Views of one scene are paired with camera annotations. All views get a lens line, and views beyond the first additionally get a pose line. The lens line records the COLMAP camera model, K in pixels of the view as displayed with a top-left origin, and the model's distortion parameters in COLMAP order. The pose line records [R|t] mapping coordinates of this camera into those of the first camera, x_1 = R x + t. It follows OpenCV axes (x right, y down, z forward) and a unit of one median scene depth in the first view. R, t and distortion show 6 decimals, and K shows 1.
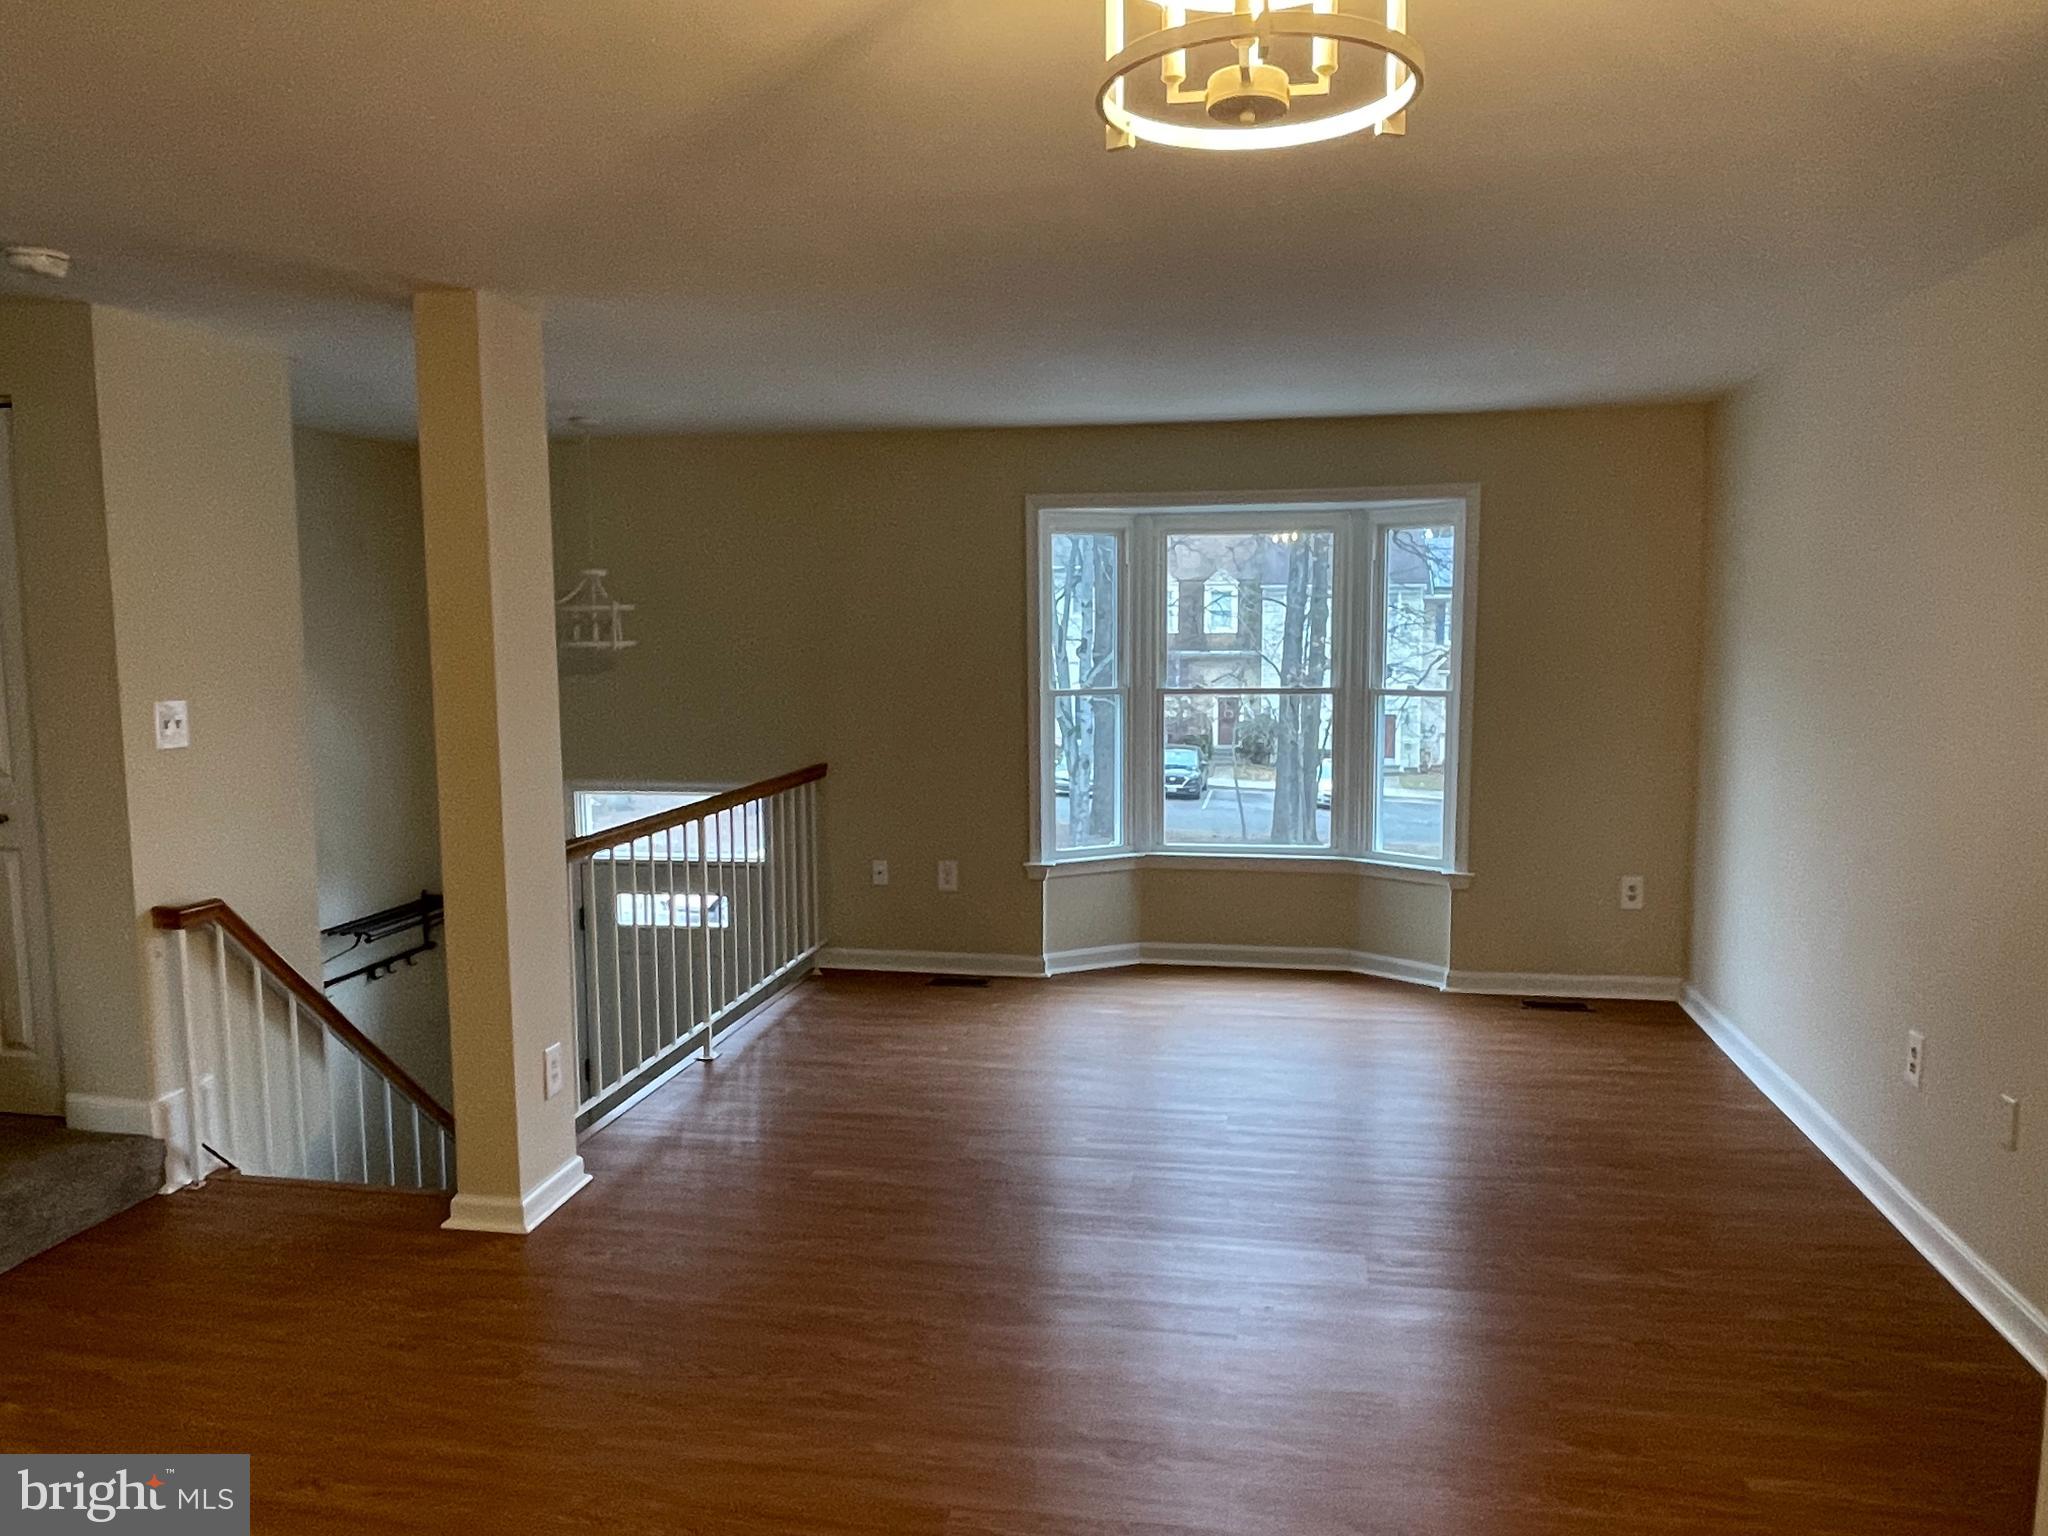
lens RADIAL K [[1502.7, 0, 1024.1], [0, 1502.7, 809.8], [0, 0, 1]] dist [0.053278, -0.090658]
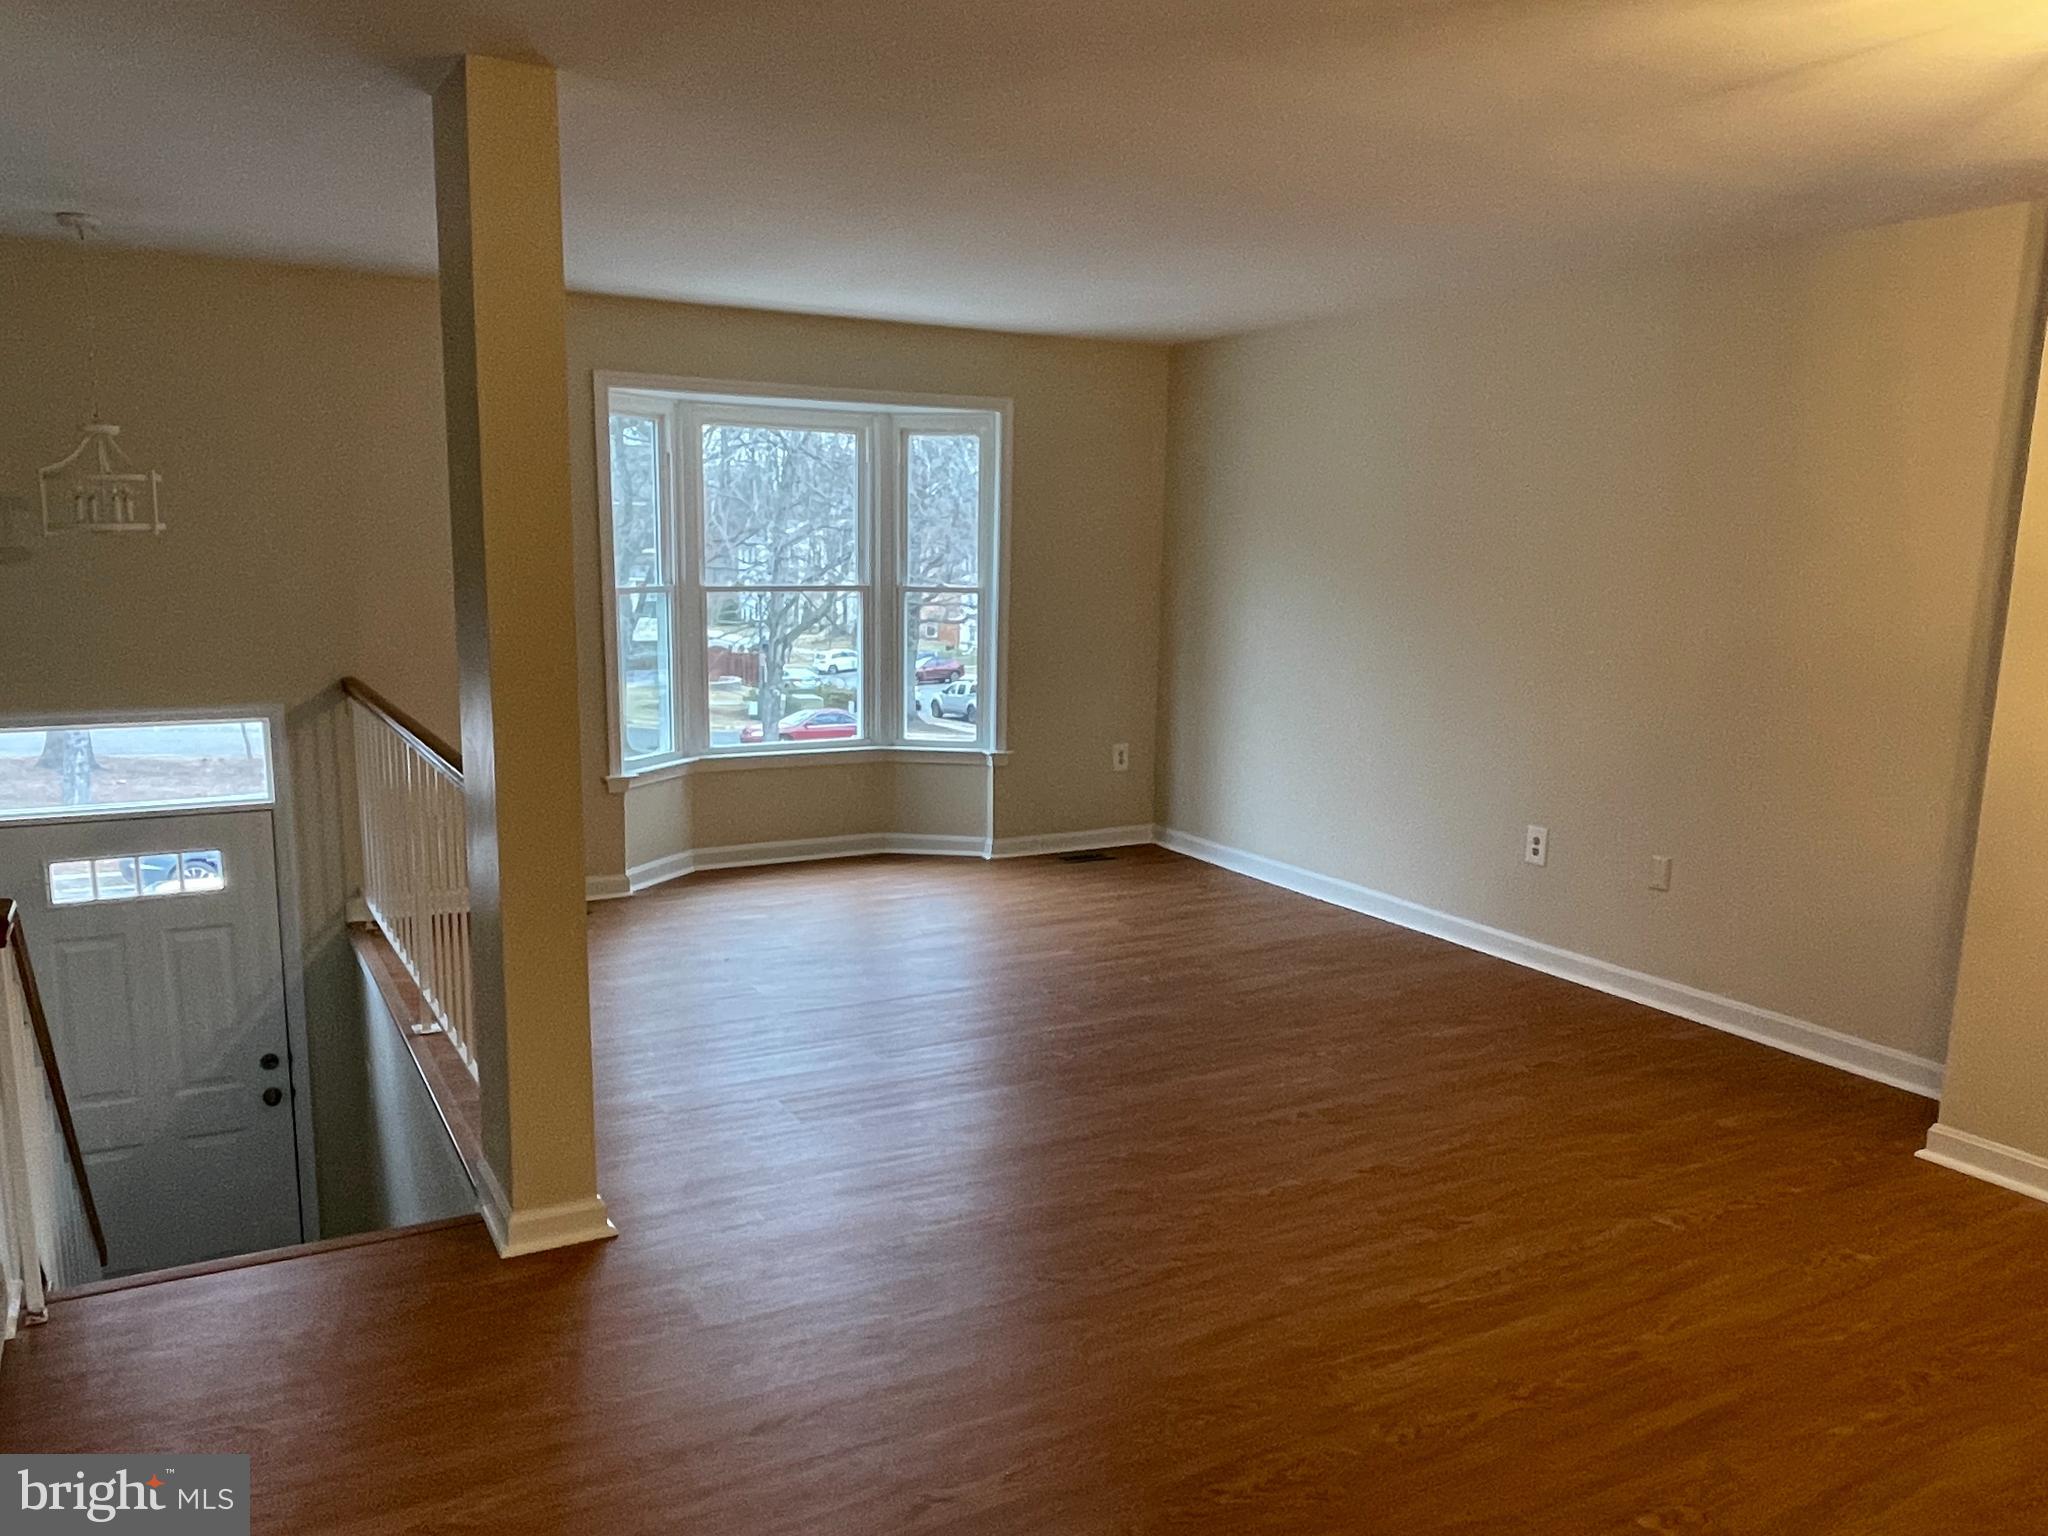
lens RADIAL K [[1502.7, 0, 1024.1], [0, 1502.7, 809.8], [0, 0, 1]] dist [0.053278, -0.090658]
pose [[0.766130, -0.096285, 0.635432, -0.394119], [0.053364, 0.994830, 0.086403, -0.010387], [-0.640466, -0.032287, 0.767308, 0.125051]]
